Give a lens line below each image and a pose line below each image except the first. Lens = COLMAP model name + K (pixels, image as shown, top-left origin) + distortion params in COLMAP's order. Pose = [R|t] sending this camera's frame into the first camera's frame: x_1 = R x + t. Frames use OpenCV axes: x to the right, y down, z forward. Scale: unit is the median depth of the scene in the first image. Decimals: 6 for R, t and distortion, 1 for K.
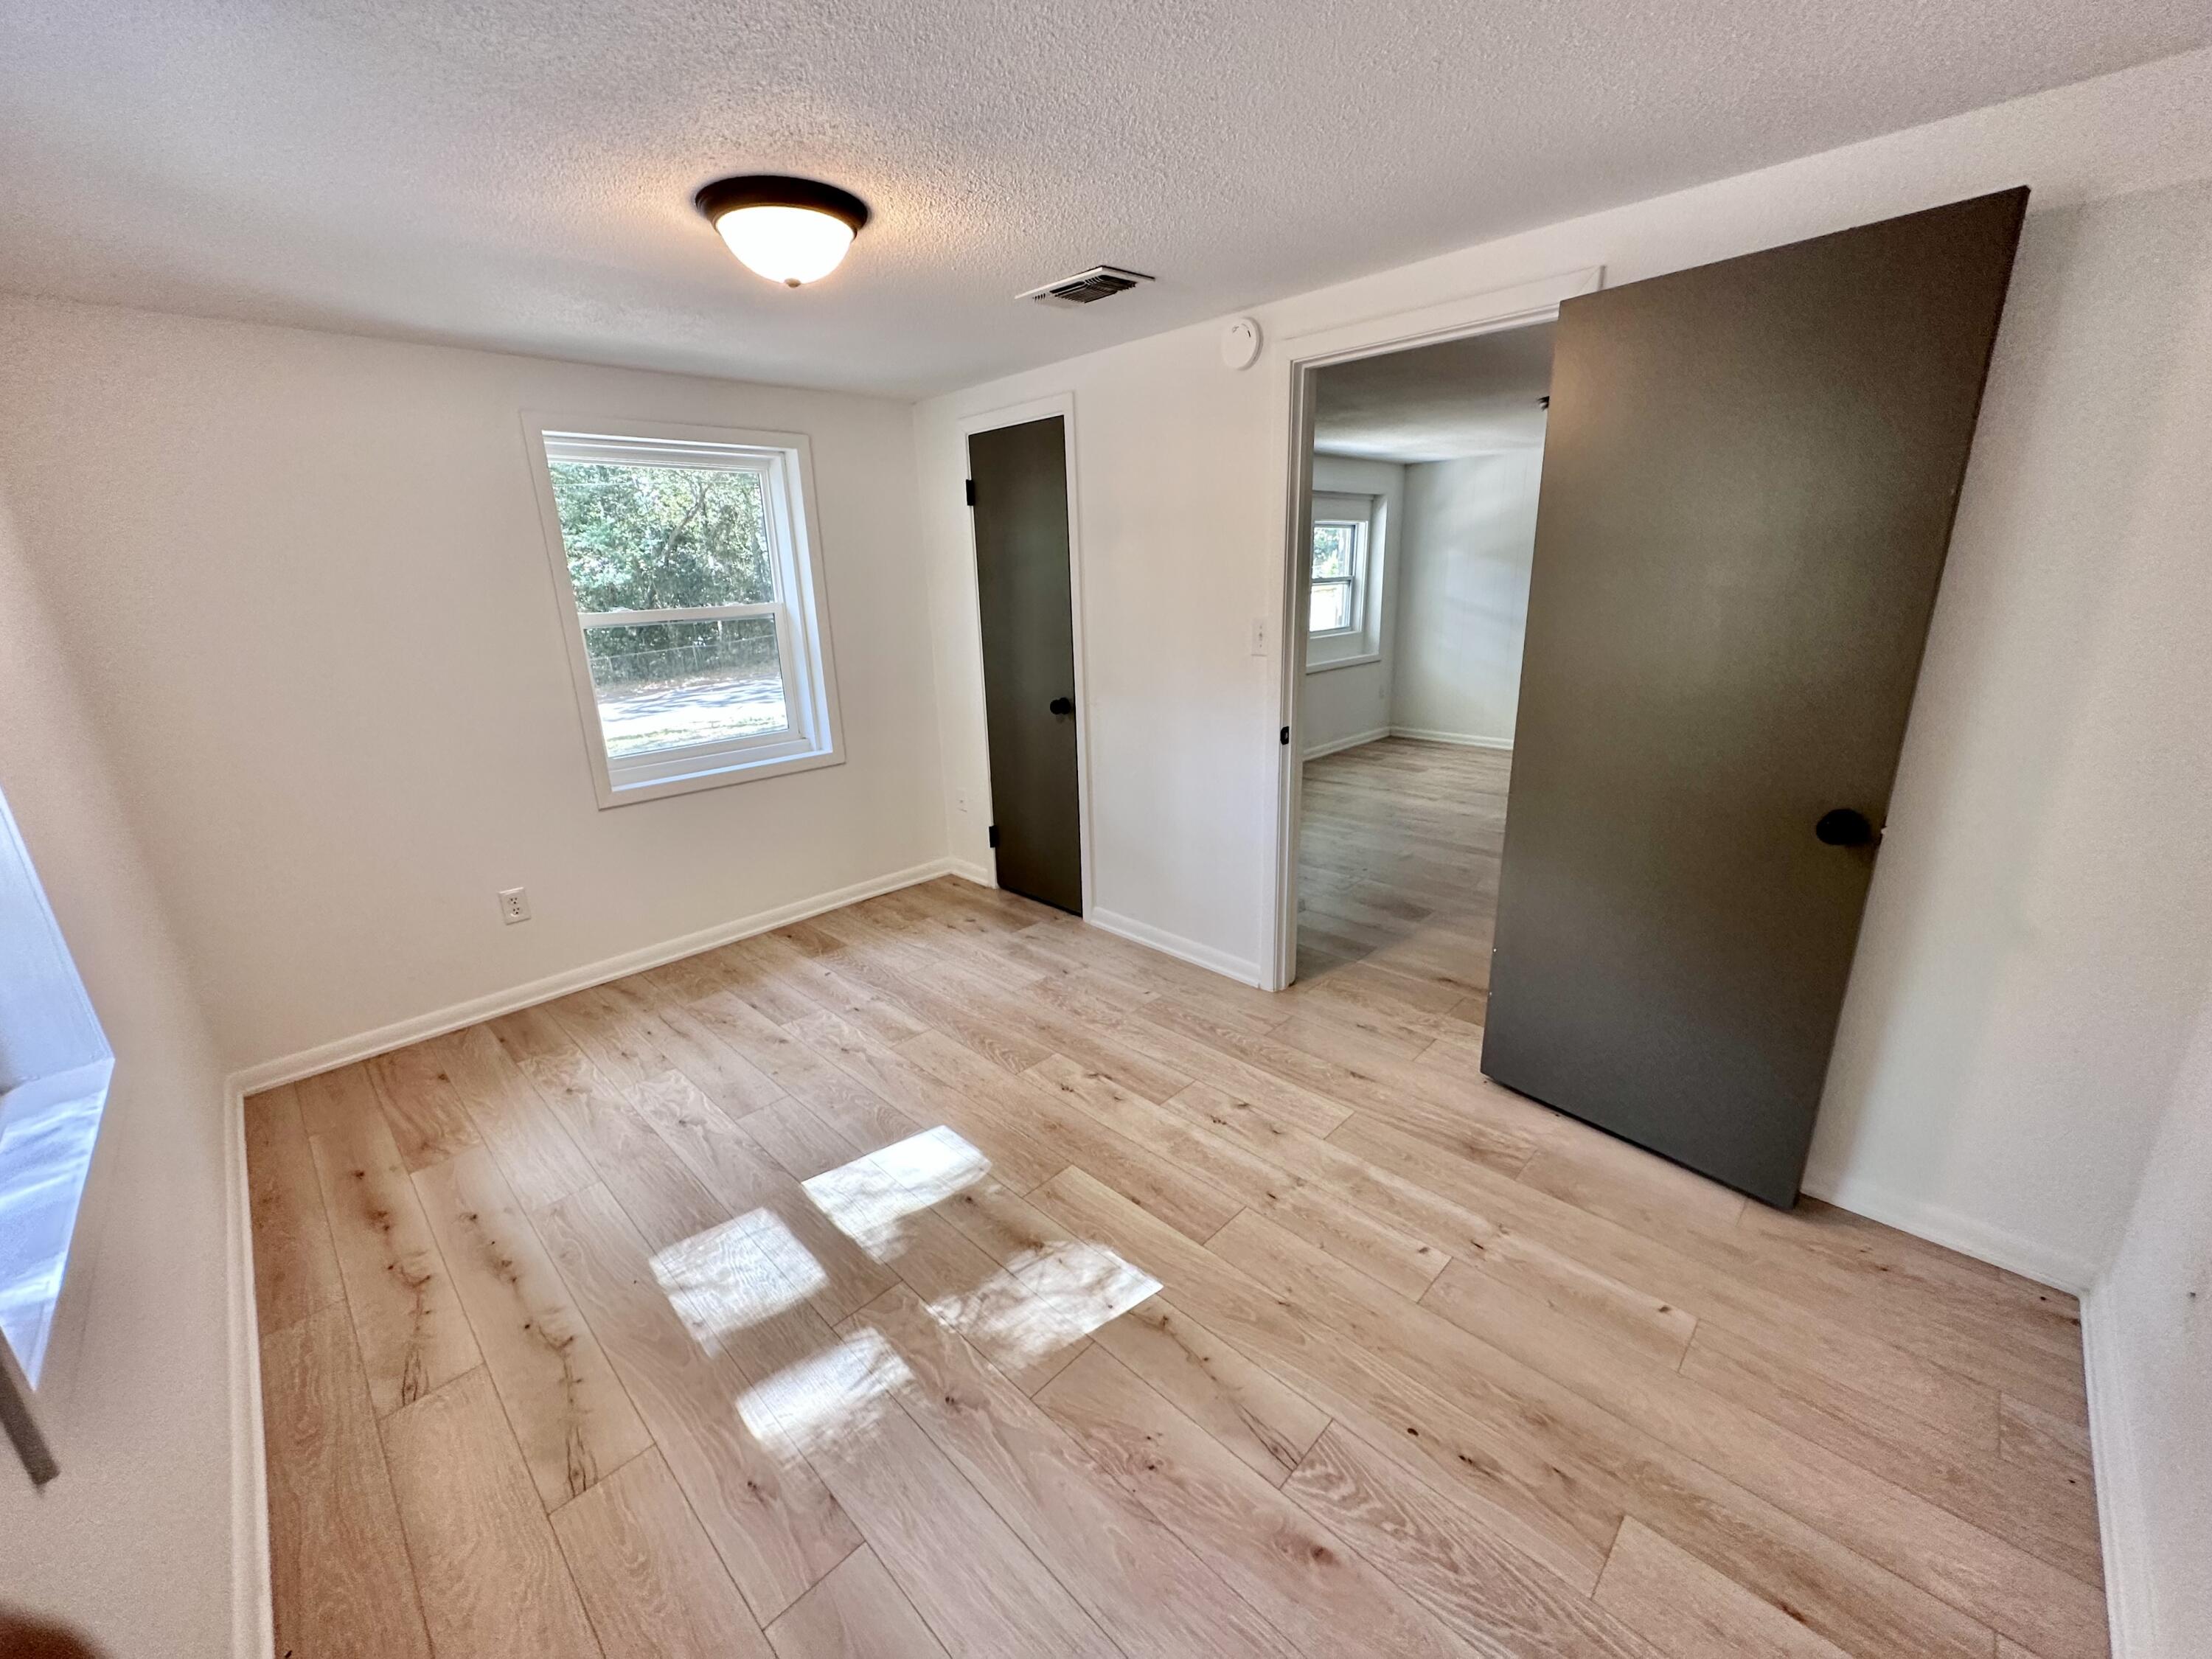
lens RADIAL K [[881.0, 0, 1106.0], [0, 881.0, 829.5], [0, 0, 1]] dist [0.001884, 0.000060]
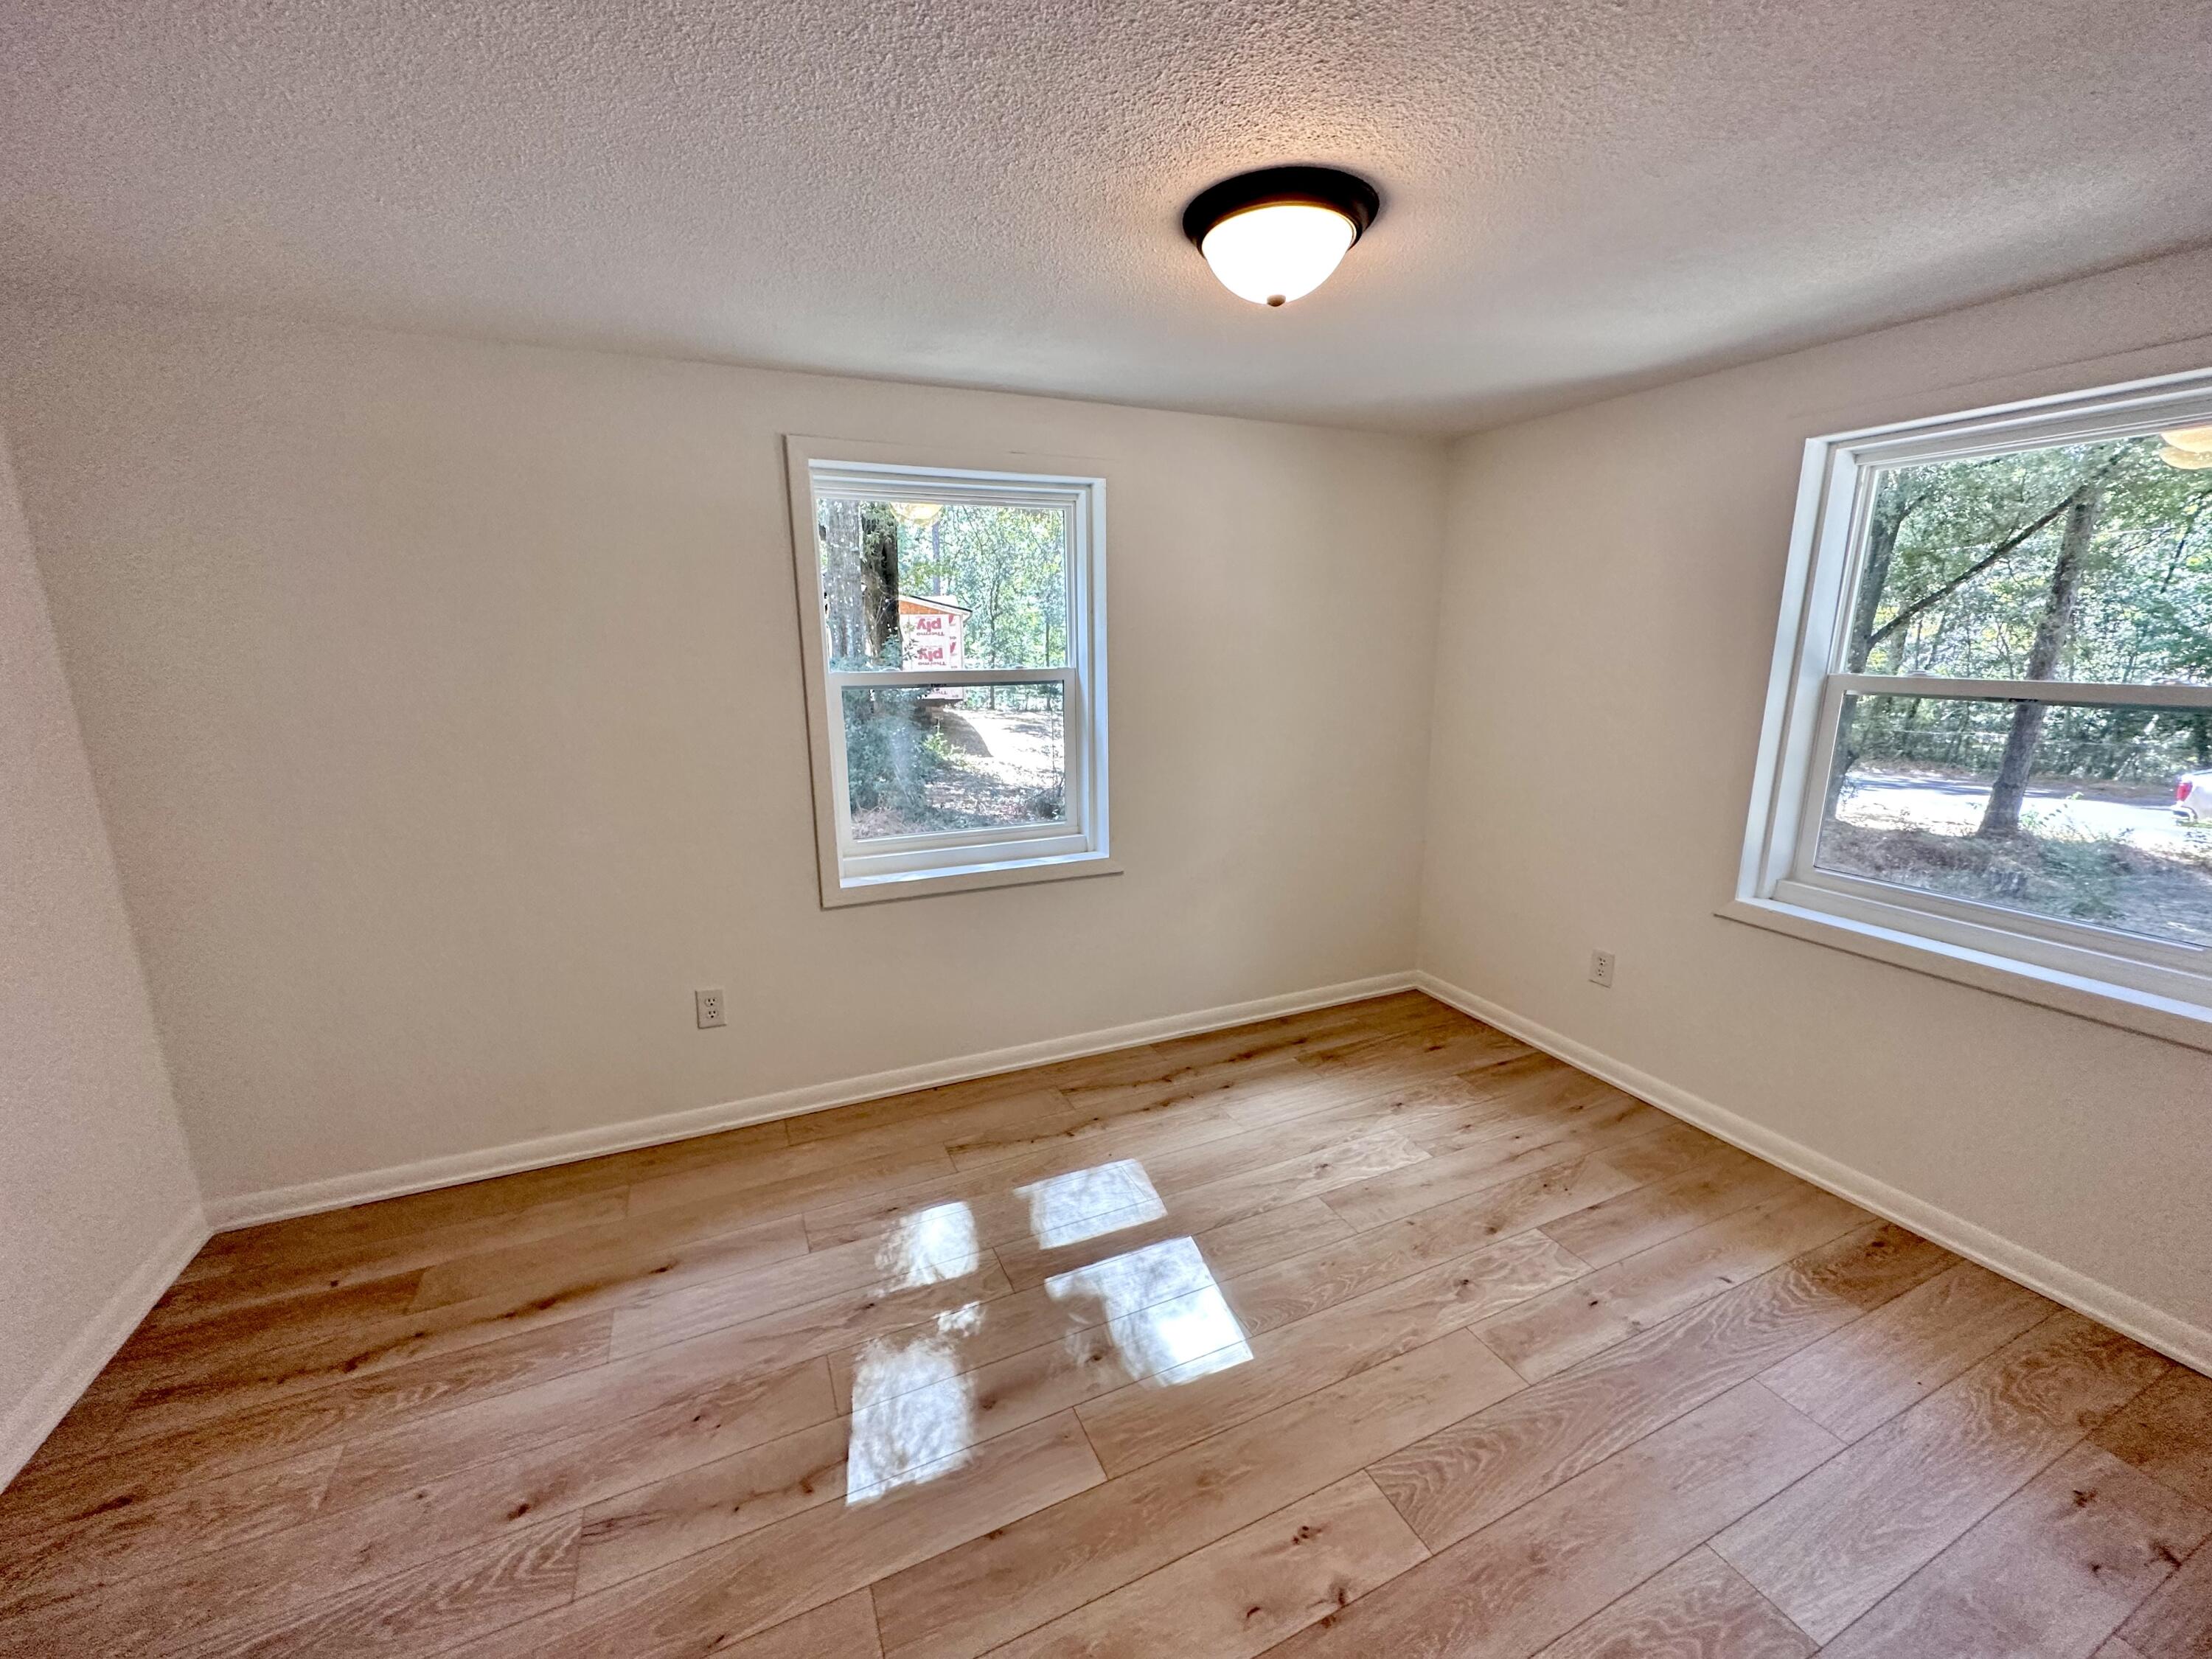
lens RADIAL K [[881.0, 0, 1106.0], [0, 881.0, 829.5], [0, 0, 1]] dist [0.001884, 0.000060]
pose [[-0.359799, 0.239059, -0.901884, 0.464859], [-0.250709, 0.906299, 0.340247, -0.323412], [0.898716, 0.348531, -0.266151, 0.989313]]
